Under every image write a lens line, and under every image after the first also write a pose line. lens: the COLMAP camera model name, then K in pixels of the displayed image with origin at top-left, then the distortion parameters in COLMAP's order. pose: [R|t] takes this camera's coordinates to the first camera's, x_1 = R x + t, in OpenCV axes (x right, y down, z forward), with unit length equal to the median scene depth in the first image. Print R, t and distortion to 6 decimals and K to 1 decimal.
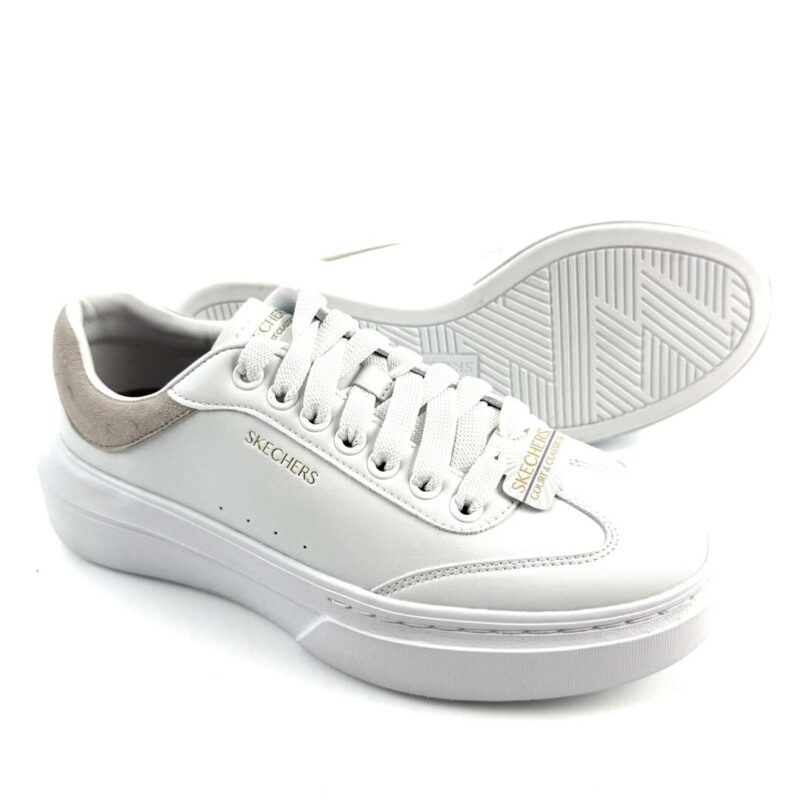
lens RADIAL K [[750.5, 0, 400.0], [0, 750.5, 400.0], [0, 0, 1]] dist [0.149126, -0.494743]
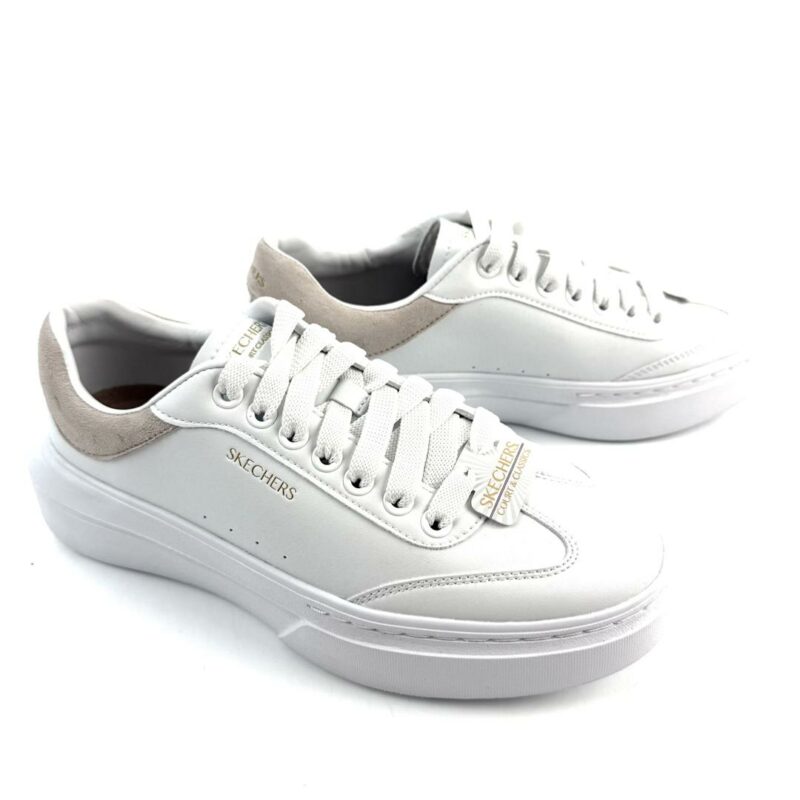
lens RADIAL K [[750.5, 0, 400.0], [0, 750.5, 400.0], [0, 0, 1]] dist [0.149126, -0.494743]
pose [[0.999918, -0.000665, 0.012780, 0.021933], [-0.000468, 0.996080, 0.088456, -0.118081], [-0.012788, -0.088455, 0.995998, -0.038367]]
